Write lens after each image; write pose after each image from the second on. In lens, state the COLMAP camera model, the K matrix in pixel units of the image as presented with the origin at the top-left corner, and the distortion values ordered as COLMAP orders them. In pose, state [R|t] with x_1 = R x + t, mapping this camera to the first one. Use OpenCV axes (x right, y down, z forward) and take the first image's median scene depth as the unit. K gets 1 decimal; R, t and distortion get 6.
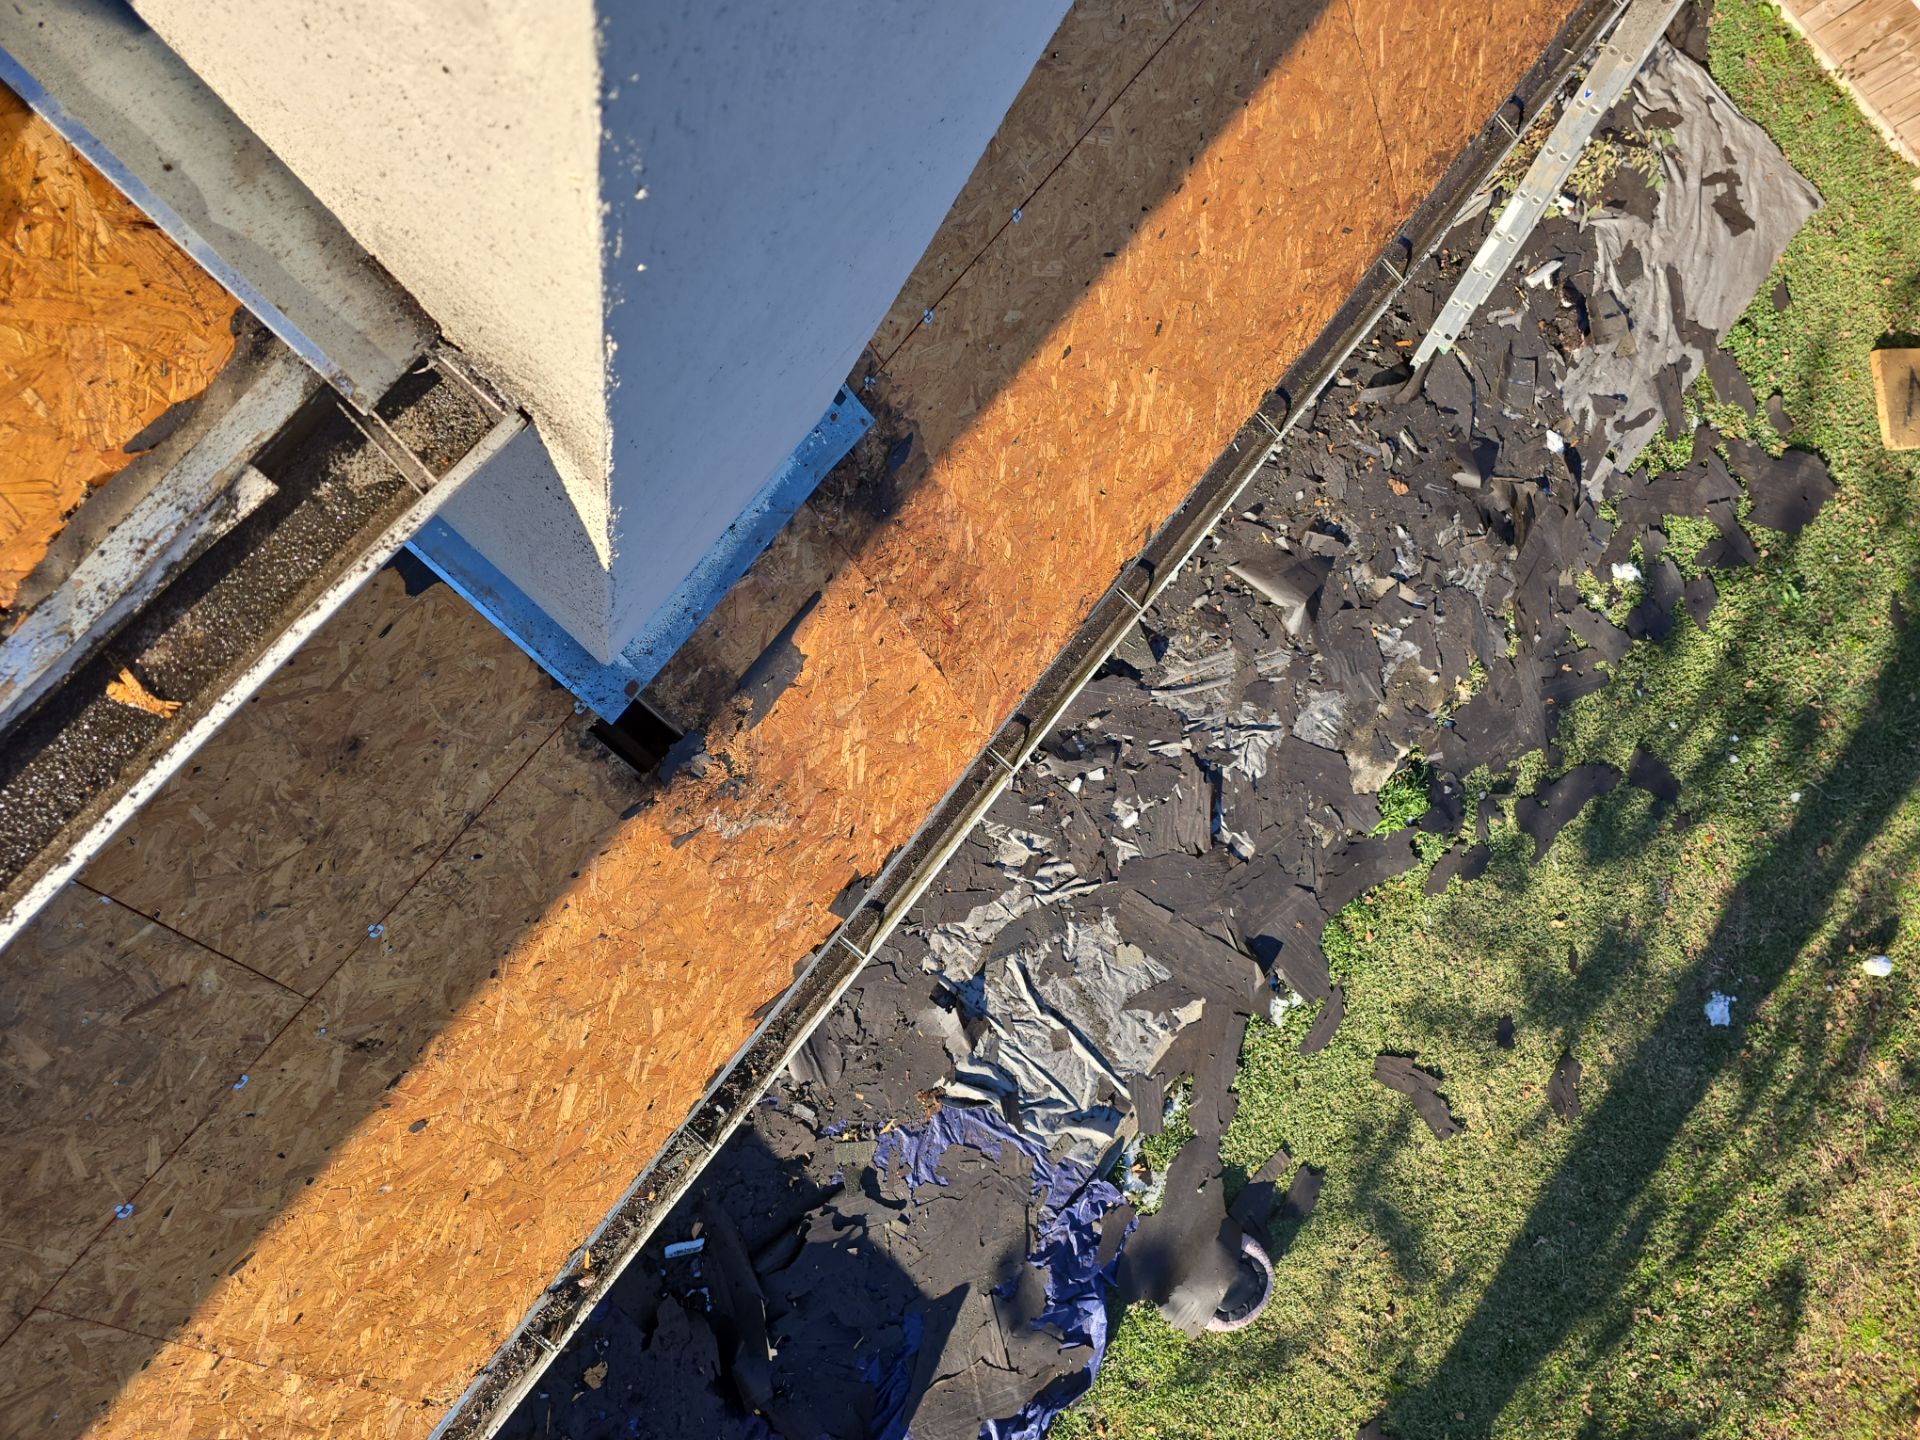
lens RADIAL K [[1290.8, 0, 957.5], [0, 1290.8, 716.7], [0, 0, 1]] dist [0.057363, -0.049092]
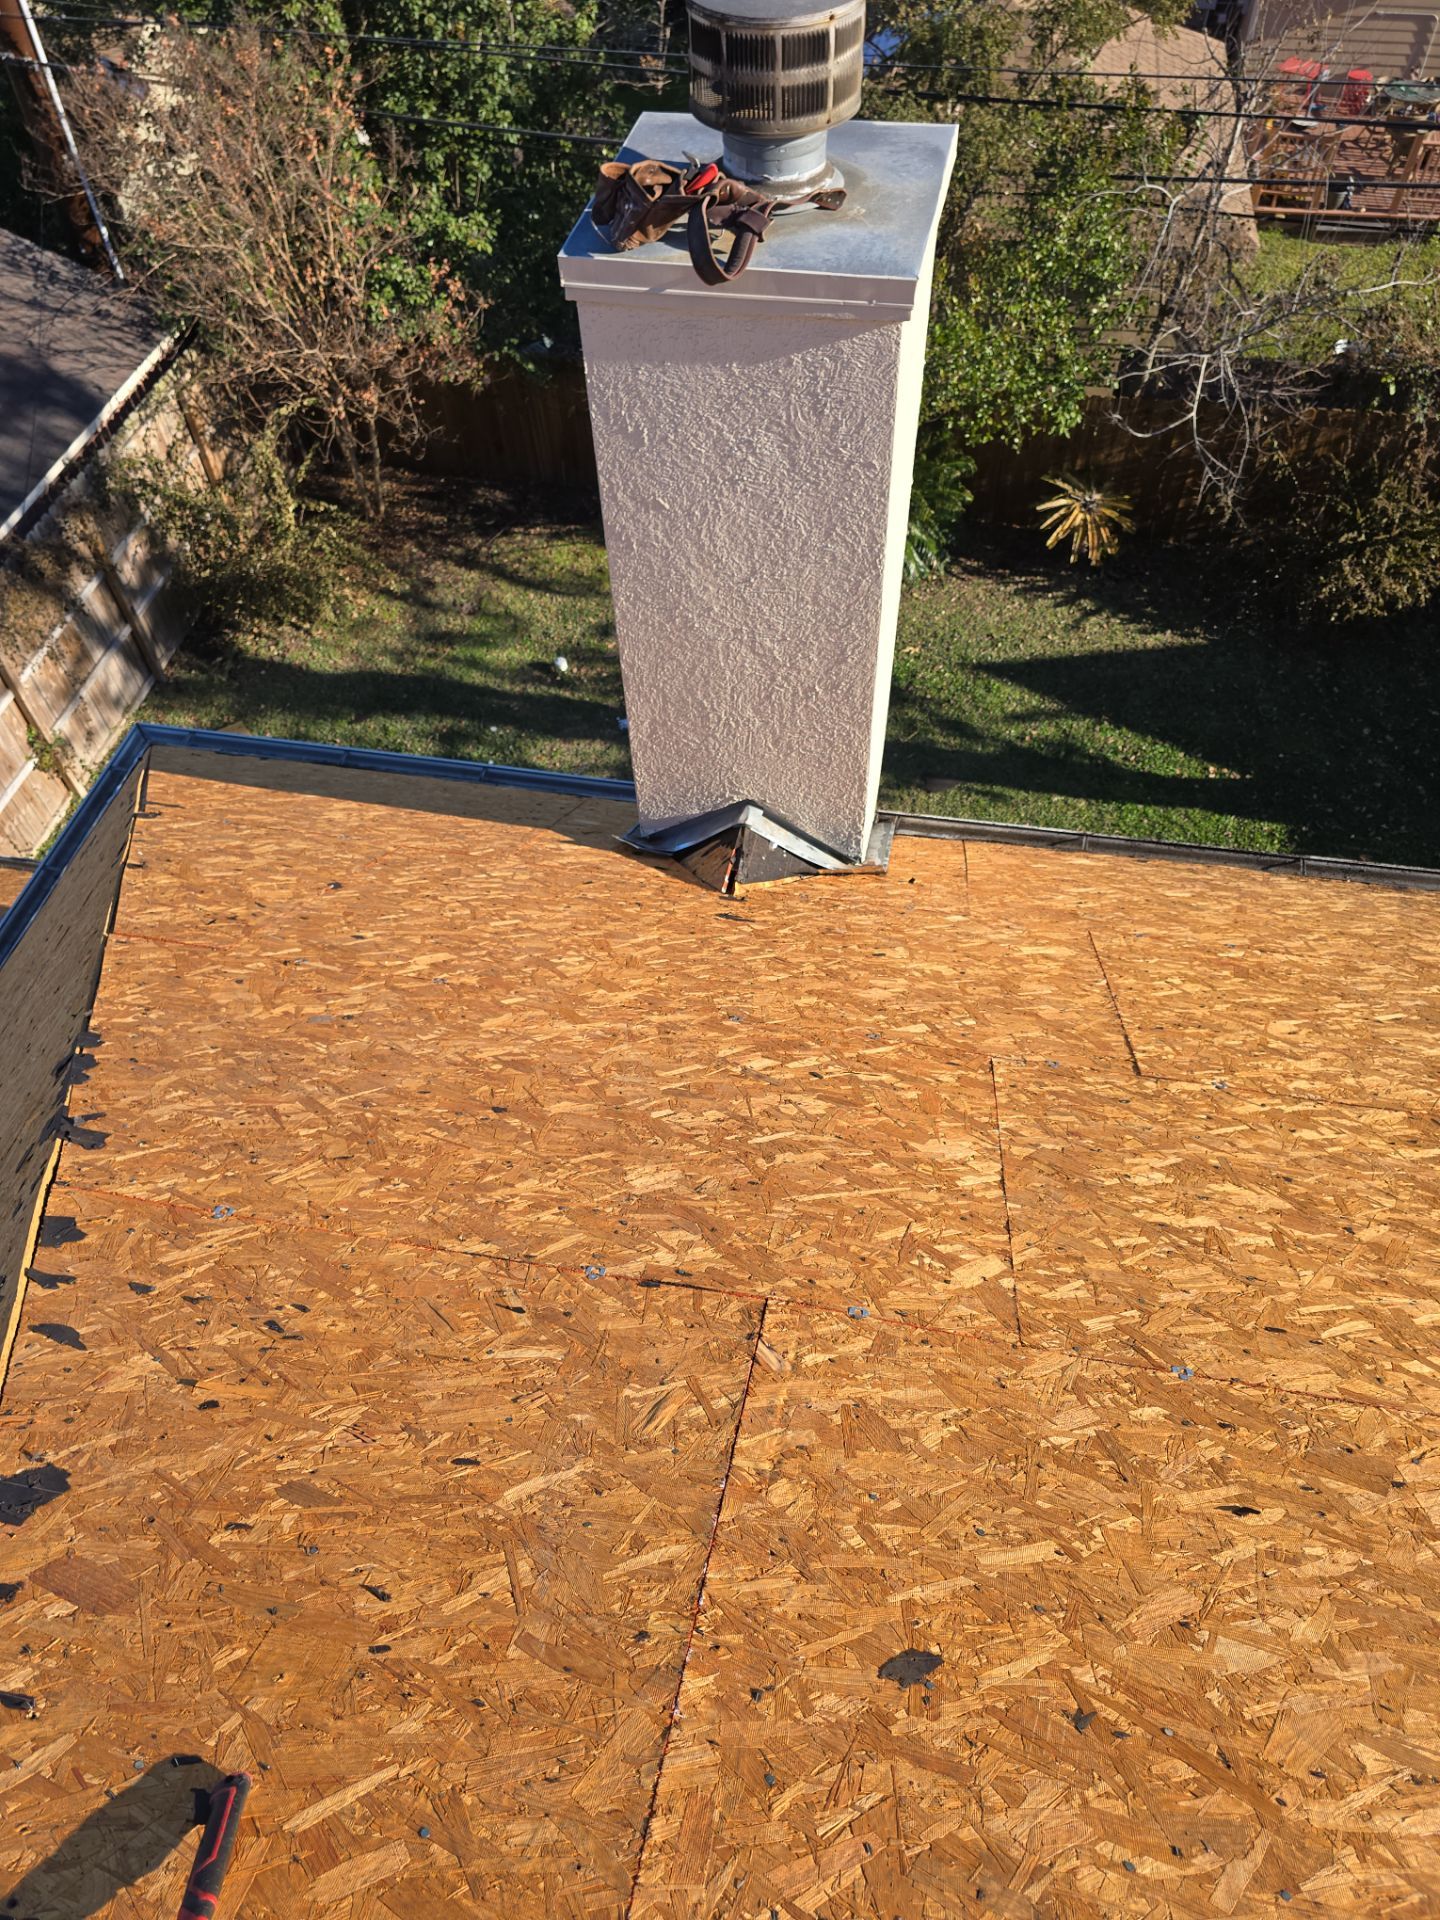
lens RADIAL K [[1290.8, 0, 715.5], [0, 1290.8, 962.3], [0, 0, 1]] dist [0.057363, -0.049092]
pose [[-0.469092, -0.821877, 0.323220, -0.373048], [0.872176, -0.373607, 0.315796, -0.434952], [-0.138788, 0.430042, 0.892077, -0.528819]]
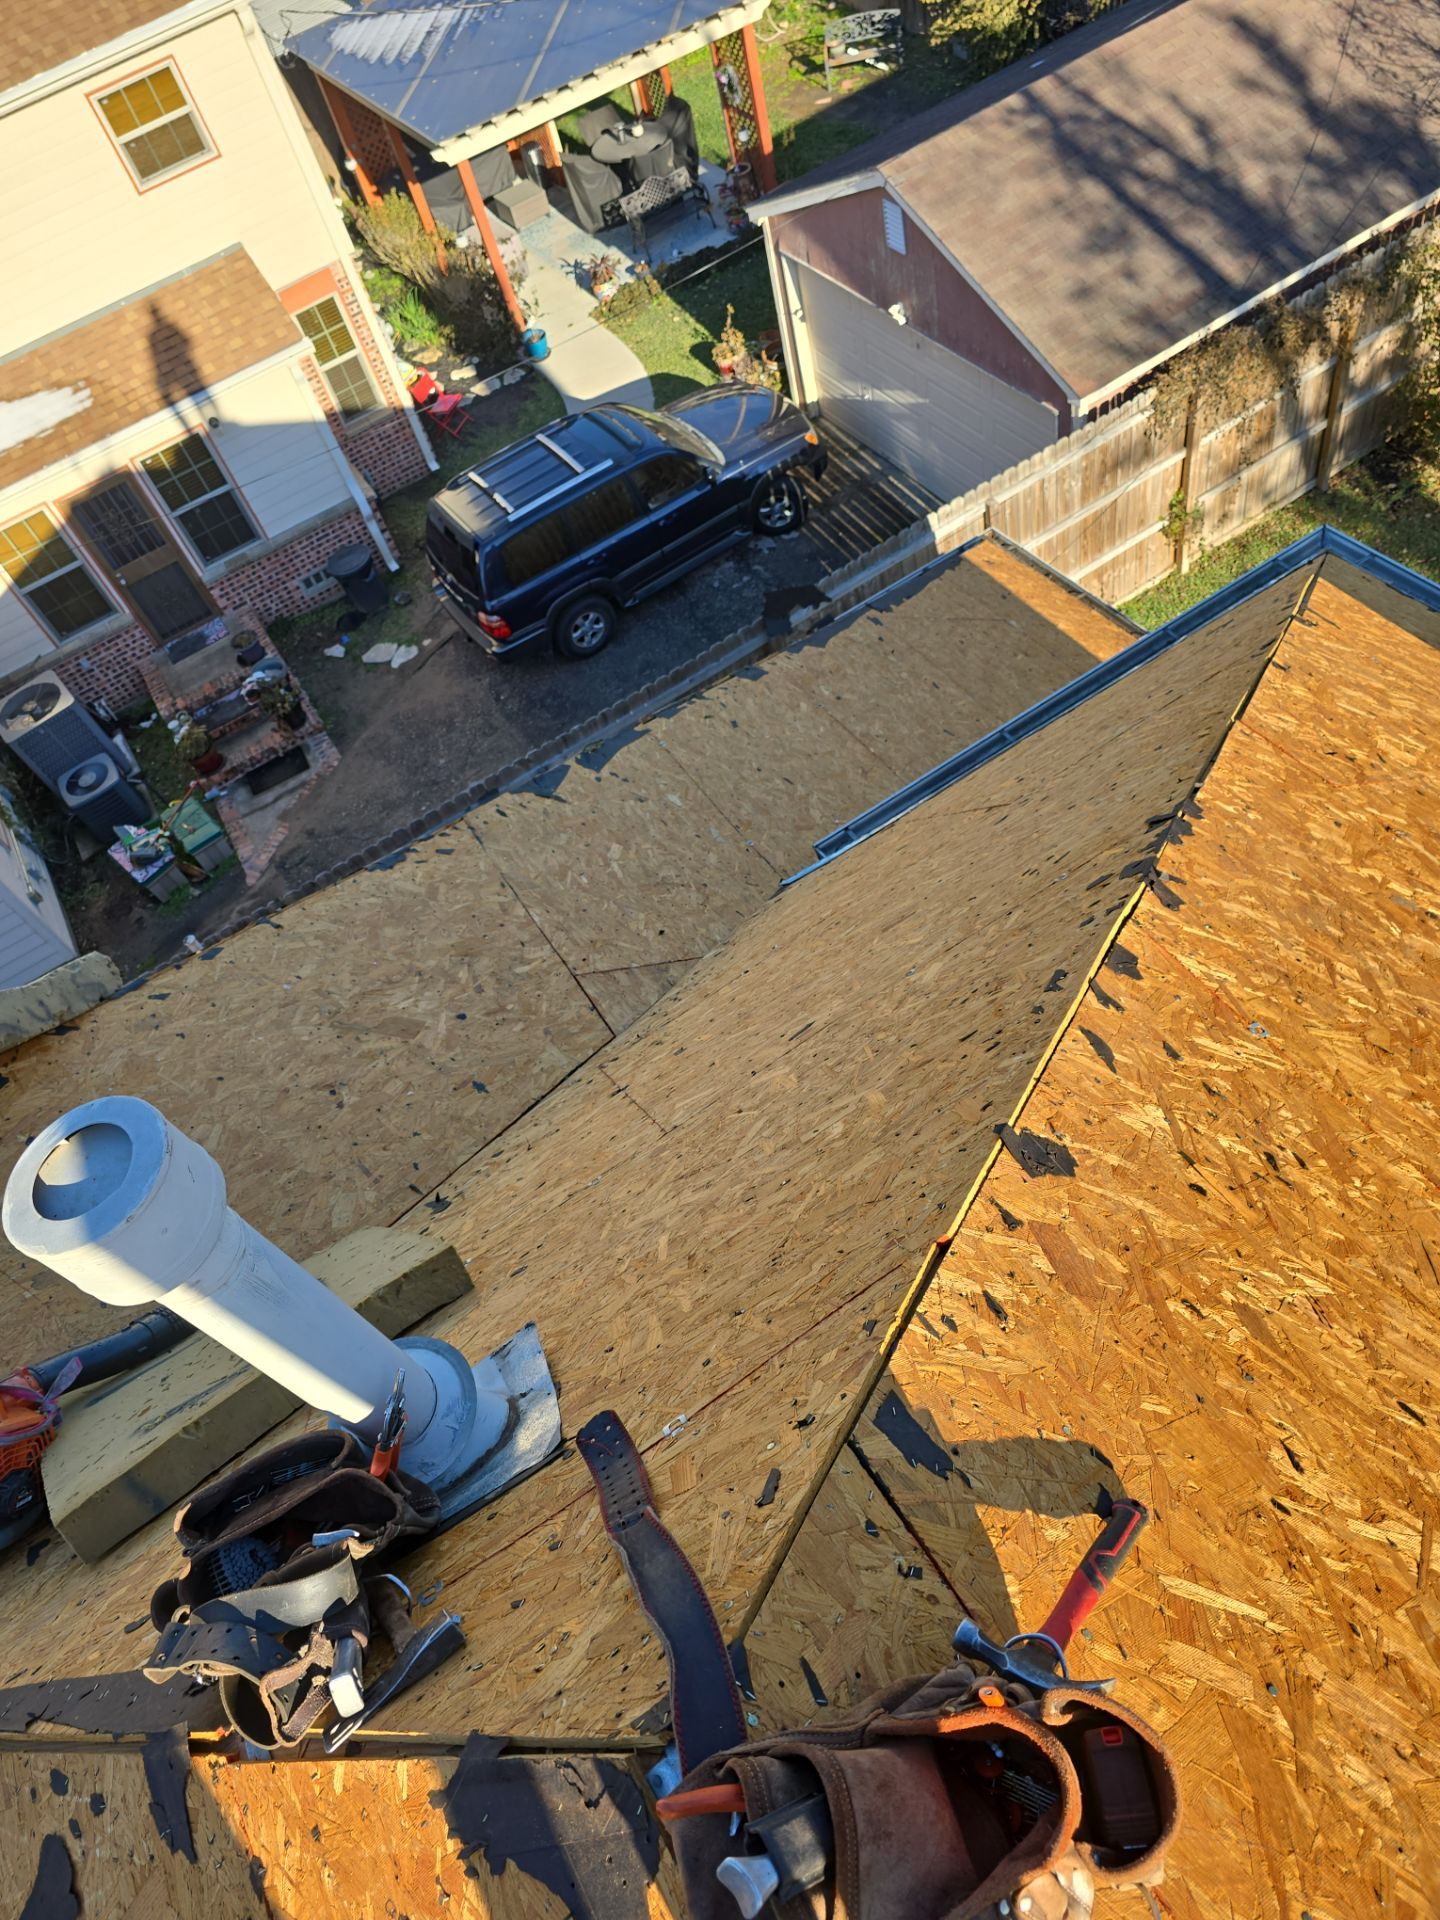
lens RADIAL K [[1290.8, 0, 709.5], [0, 1290.8, 977.3], [0, 0, 1]] dist [0.057363, -0.049092]
pose [[0.256622, -0.928551, 0.268213, -0.371183], [0.933260, 0.165897, -0.318597, -0.496118], [0.251338, 0.332071, 0.909152, -0.528656]]
